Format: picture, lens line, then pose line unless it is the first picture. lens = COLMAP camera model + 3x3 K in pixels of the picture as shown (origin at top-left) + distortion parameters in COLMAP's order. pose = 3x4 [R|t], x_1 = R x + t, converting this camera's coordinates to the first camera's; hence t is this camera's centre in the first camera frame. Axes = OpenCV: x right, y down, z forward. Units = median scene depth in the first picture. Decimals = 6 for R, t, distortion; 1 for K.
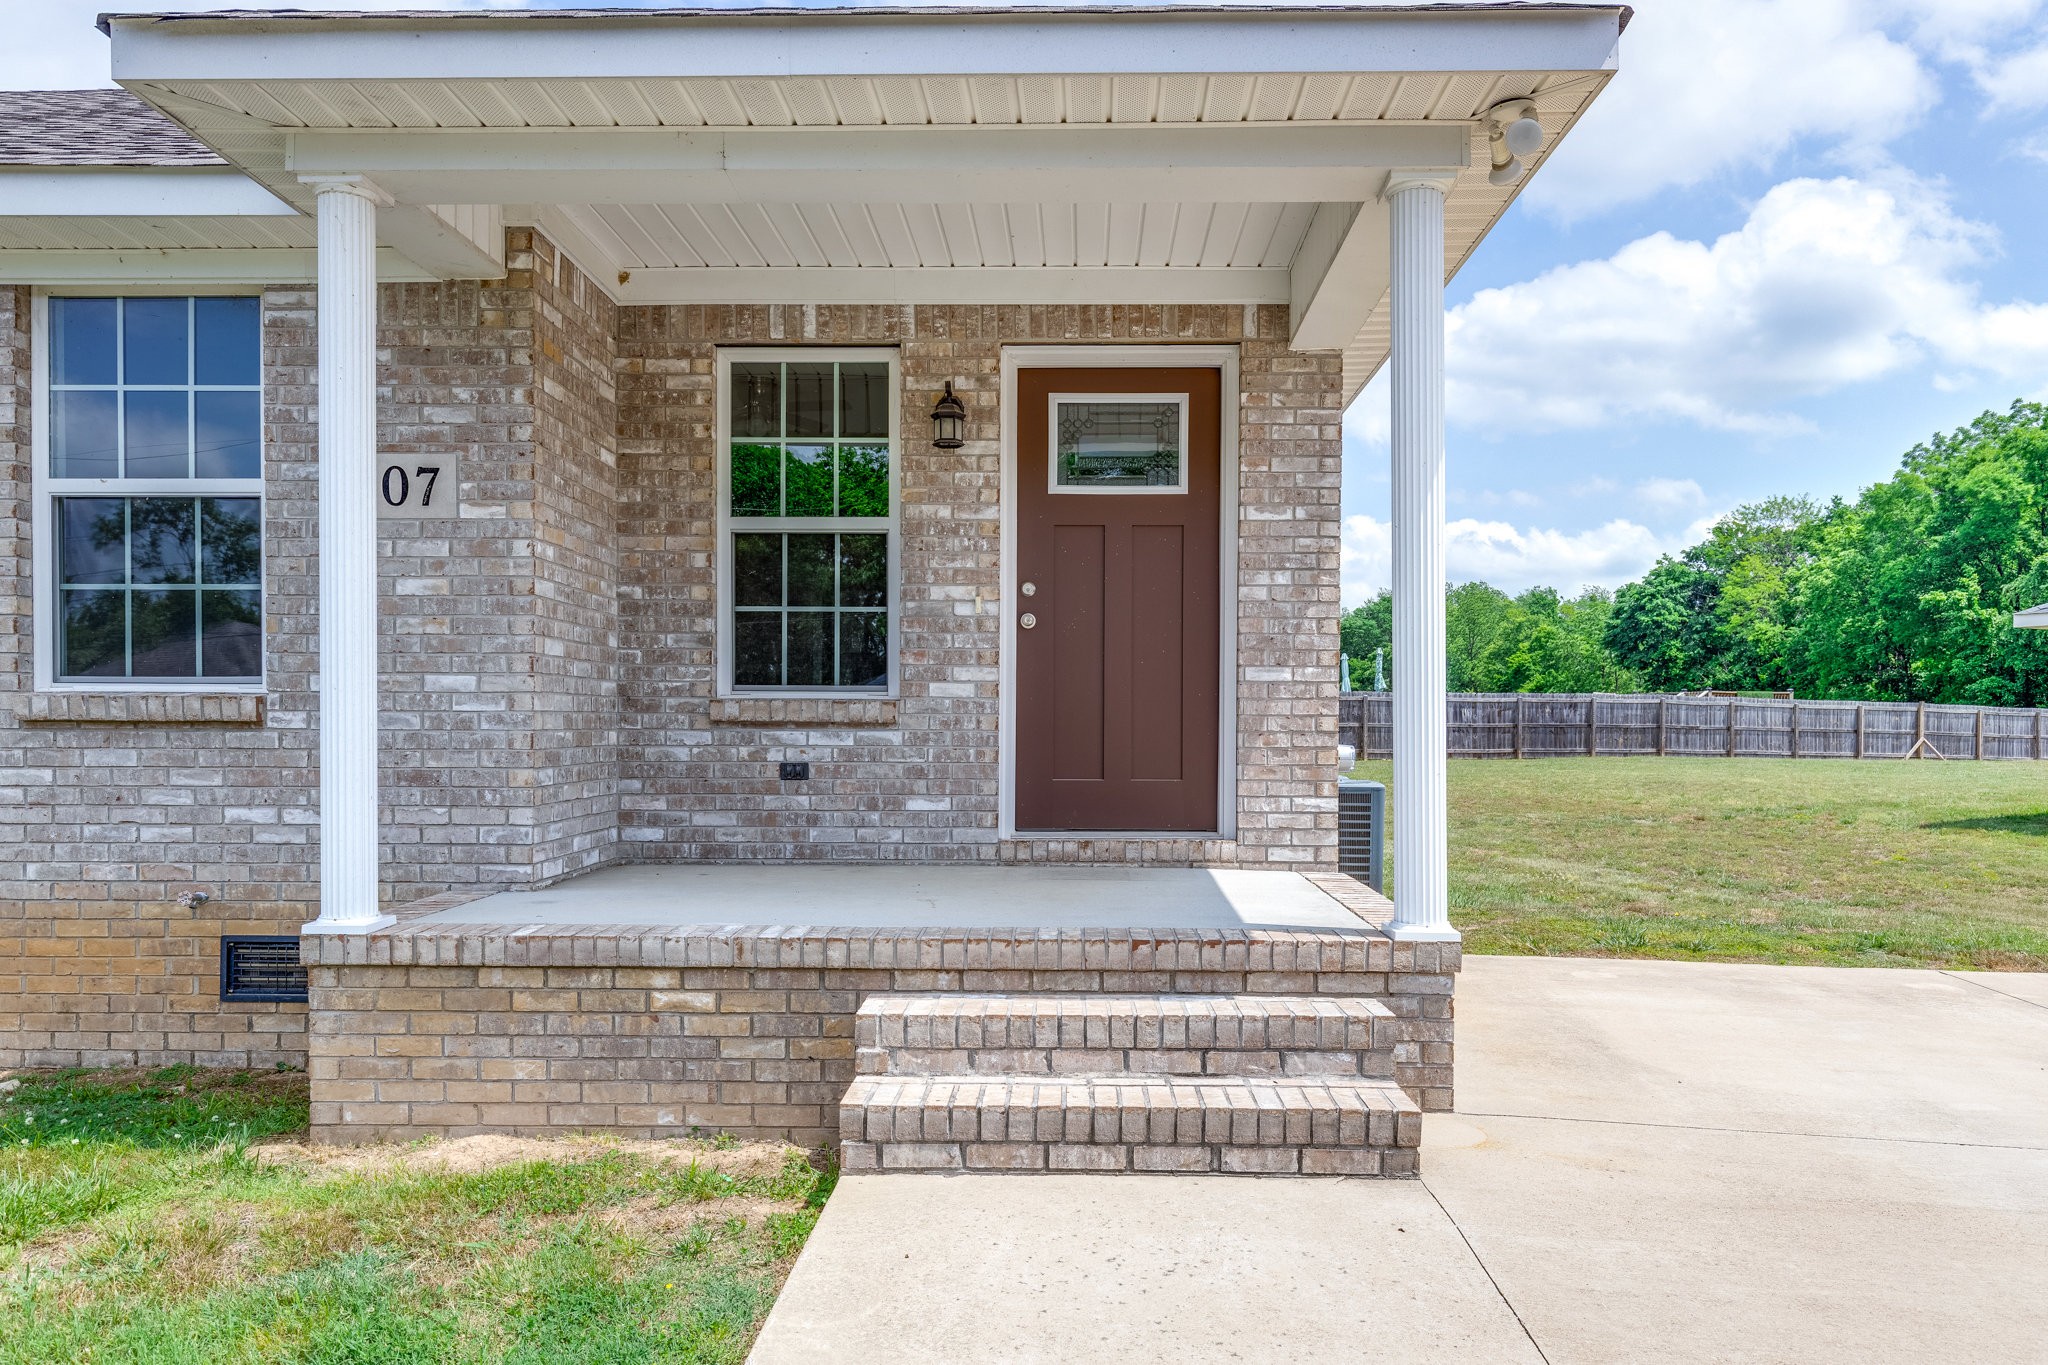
lens RADIAL K [[1373.1, 0, 1037.0], [0, 1373.1, 756.9], [0, 0, 1]] dist [0.016269, 0.001252]
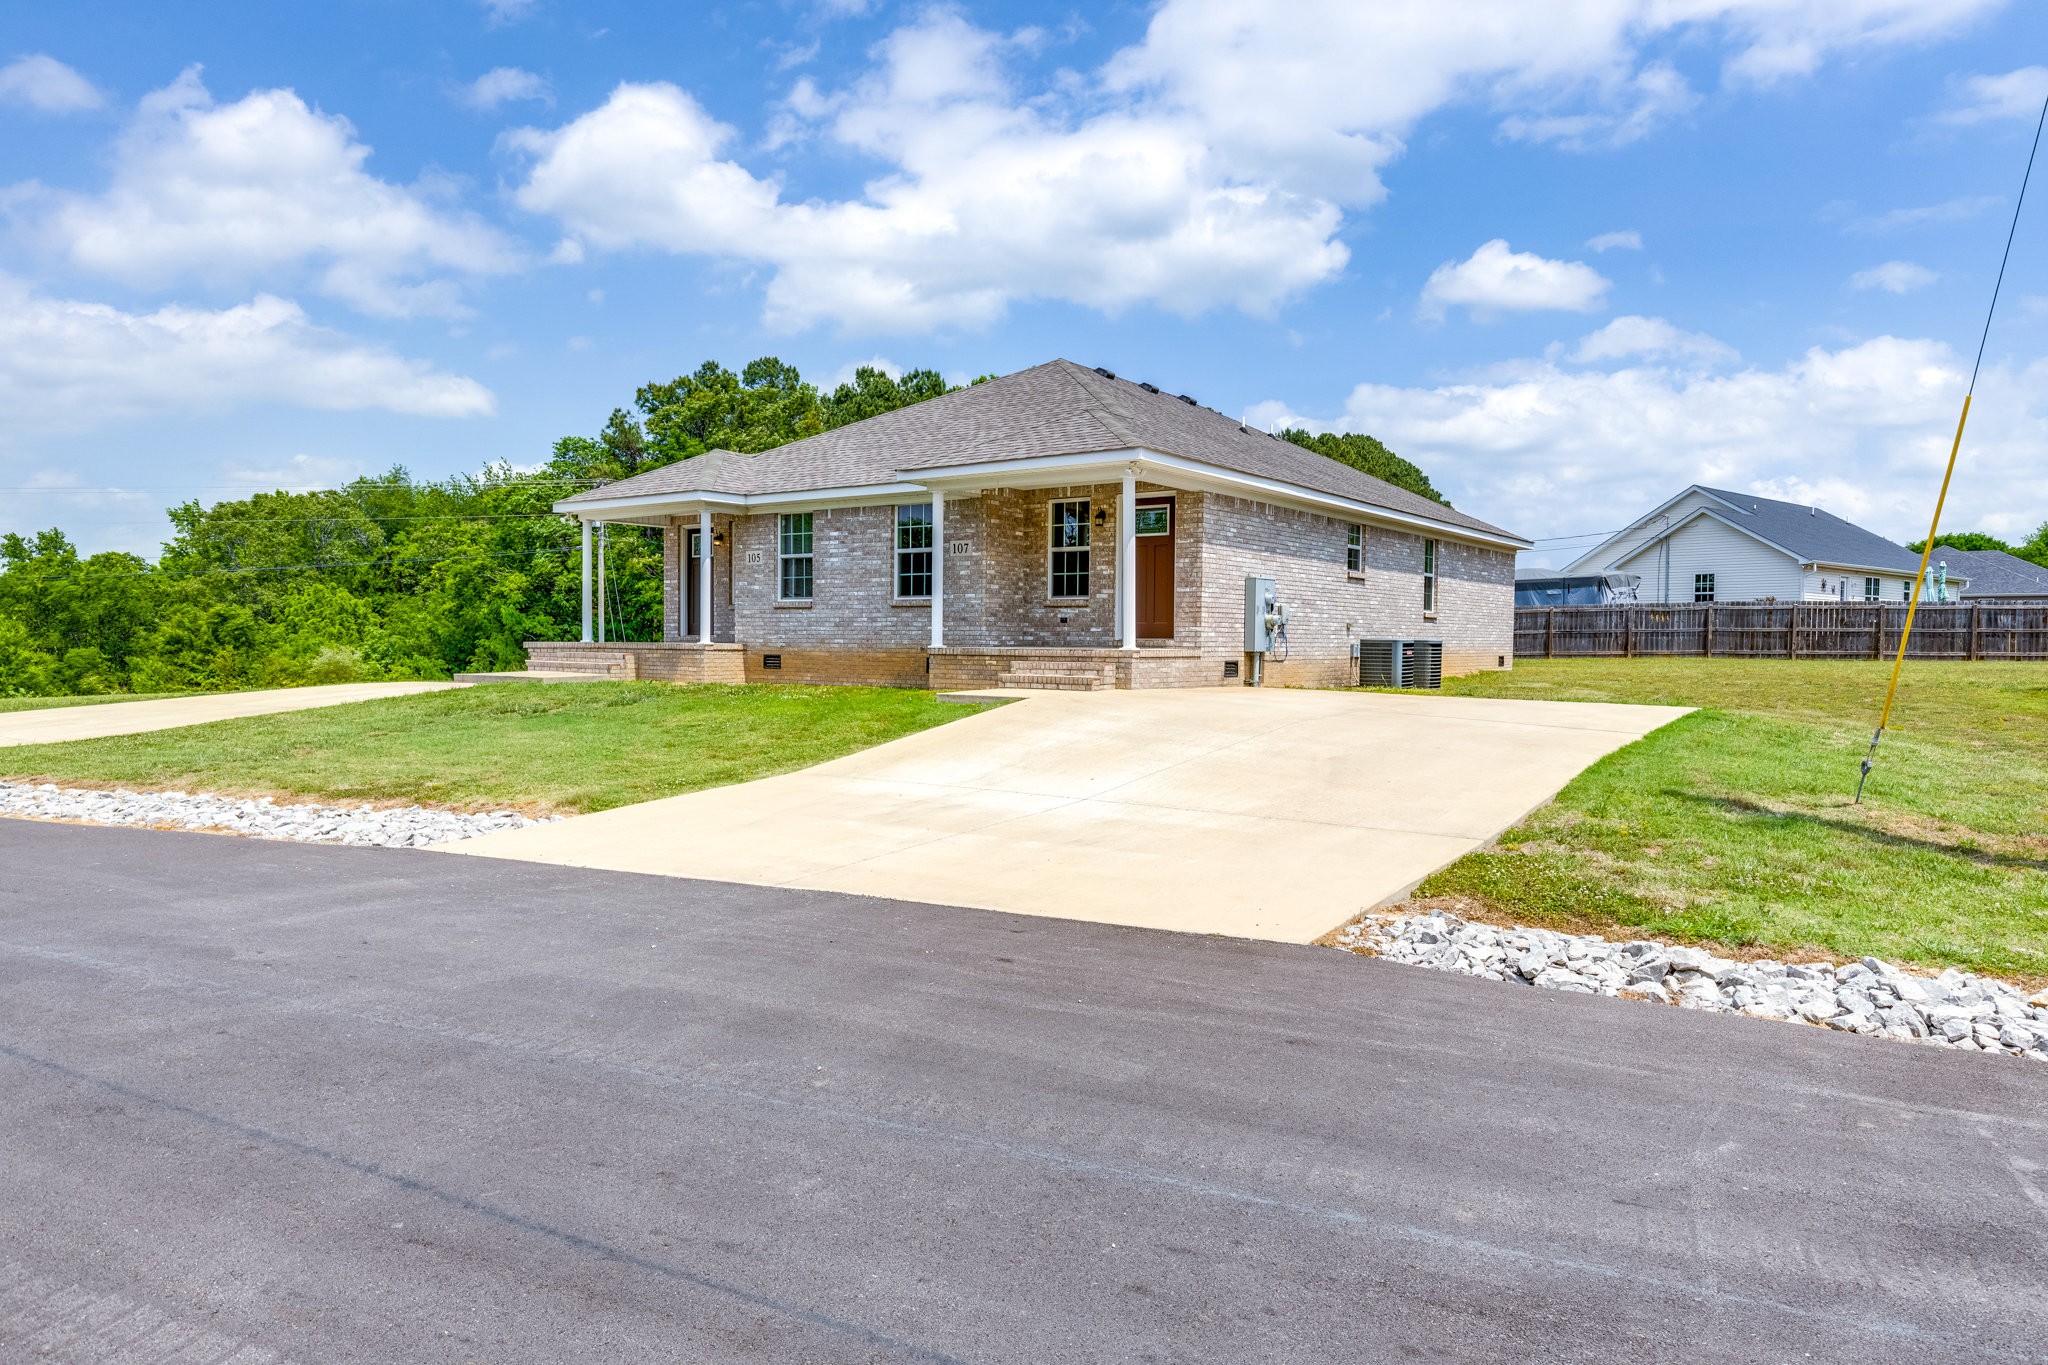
lens RADIAL K [[1276.4, 0, 1039.6], [0, 1276.4, 695.5], [0, 0, 1]] dist [0.006031, -0.000136]
pose [[0.828245, 0.026268, -0.559750, 1.566807], [-0.017795, 0.999630, 0.020579, 0.134132], [0.560083, -0.007084, 0.828406, -1.694627]]
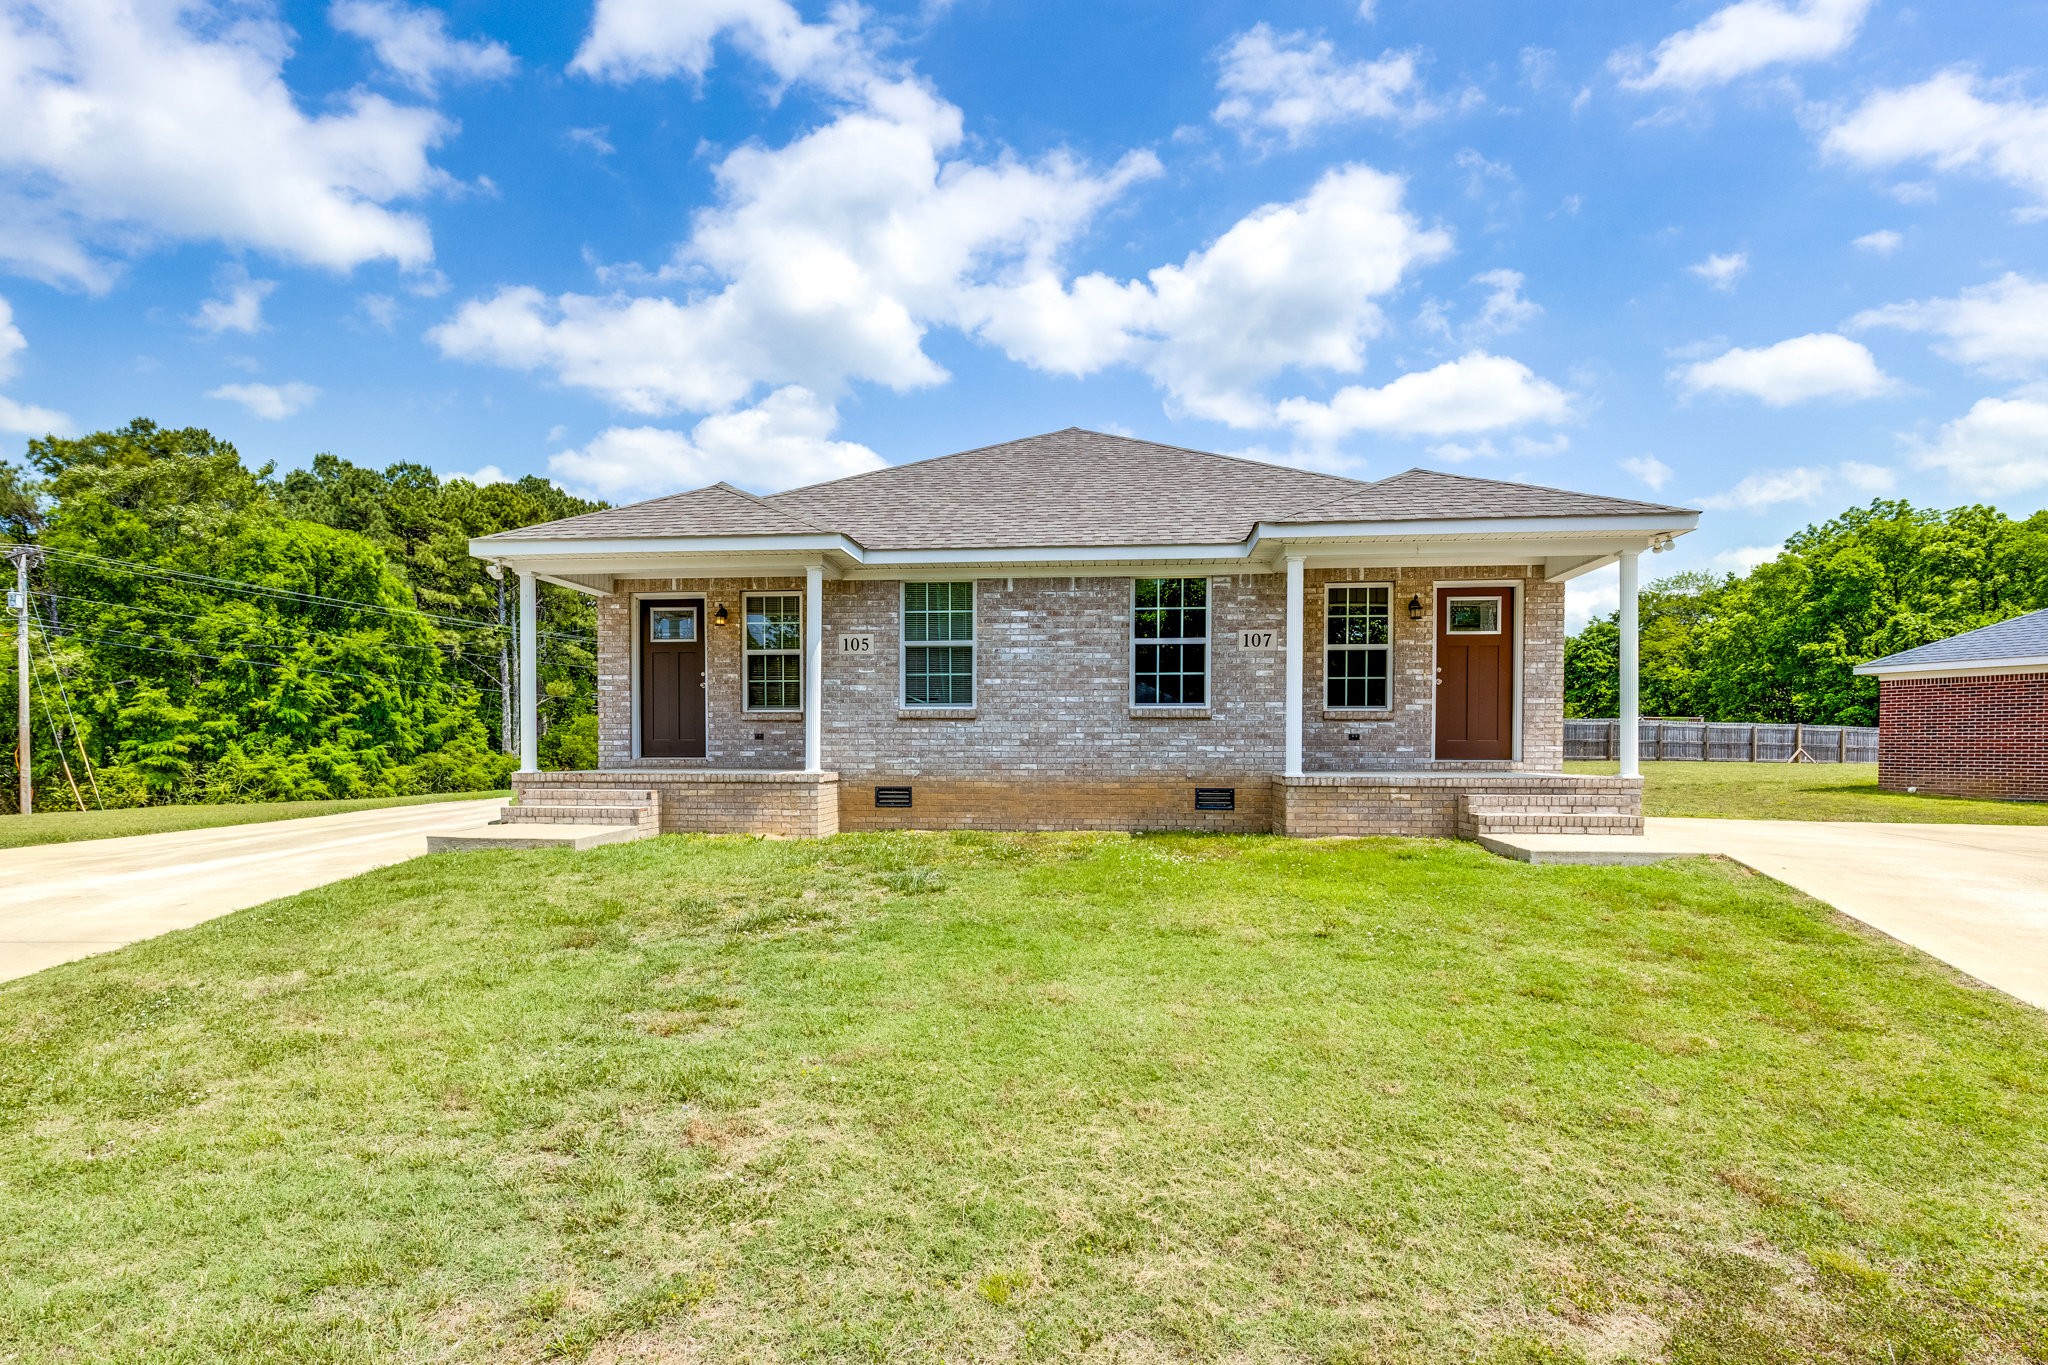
lens RADIAL K [[1056.2, 0, 989.3], [0, 1056.2, 767.5], [0, 0, 1]] dist [0.010220, 0.000740]
pose [[0.996486, -0.001462, -0.083750, -0.714102], [0.000946, 0.999980, -0.006198, 0.082247], [0.083758, 0.006097, 0.996468, -1.145235]]
